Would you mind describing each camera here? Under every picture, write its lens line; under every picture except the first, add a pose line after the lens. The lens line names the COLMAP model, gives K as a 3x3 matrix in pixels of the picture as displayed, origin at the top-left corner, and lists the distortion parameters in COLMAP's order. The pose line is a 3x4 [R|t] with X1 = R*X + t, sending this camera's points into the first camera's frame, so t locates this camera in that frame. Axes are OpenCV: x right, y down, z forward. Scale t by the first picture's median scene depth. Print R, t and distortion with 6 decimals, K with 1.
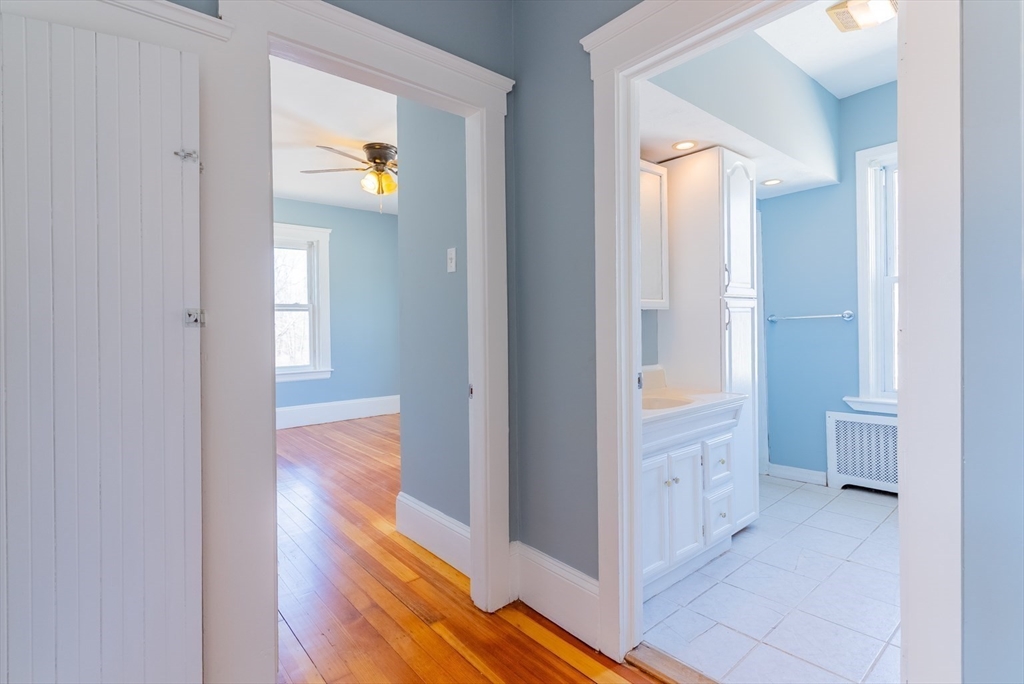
lens RADIAL K [[495.2, 0, 512.0], [0, 495.2, 327.9], [0, 0, 1]] dist [0.002599, -0.001426]
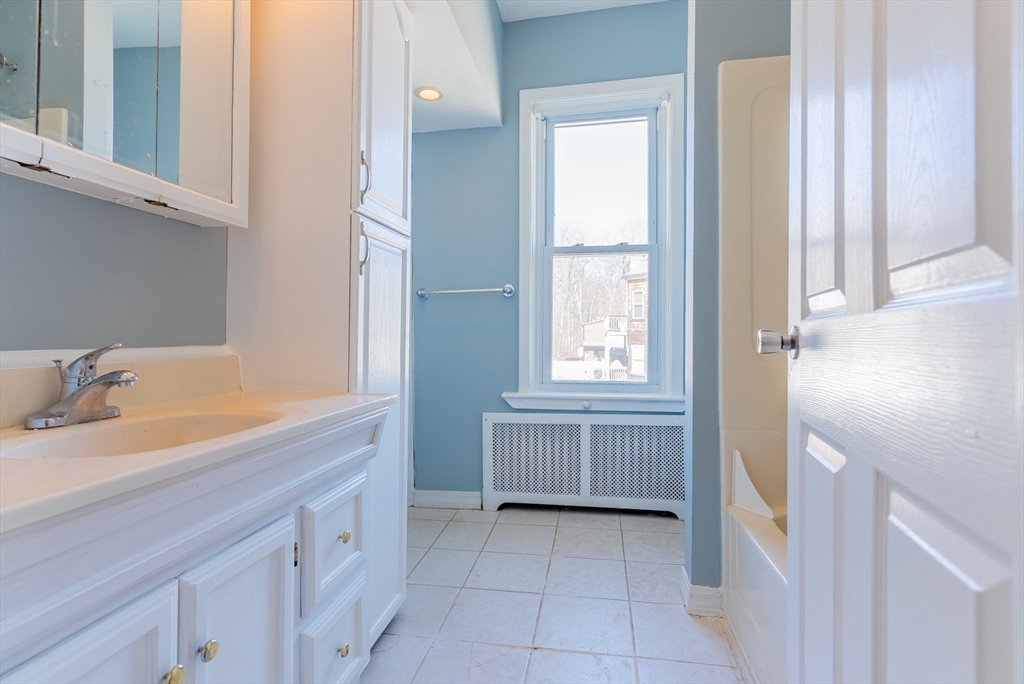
lens RADIAL K [[495.2, 0, 512.0], [0, 495.2, 327.9], [0, 0, 1]] dist [0.002599, -0.001426]
pose [[0.766668, 0.029189, 0.641380, 0.200835], [-0.016016, 0.999525, -0.026343, 0.066153], [-0.641844, 0.009924, 0.766771, 0.450318]]
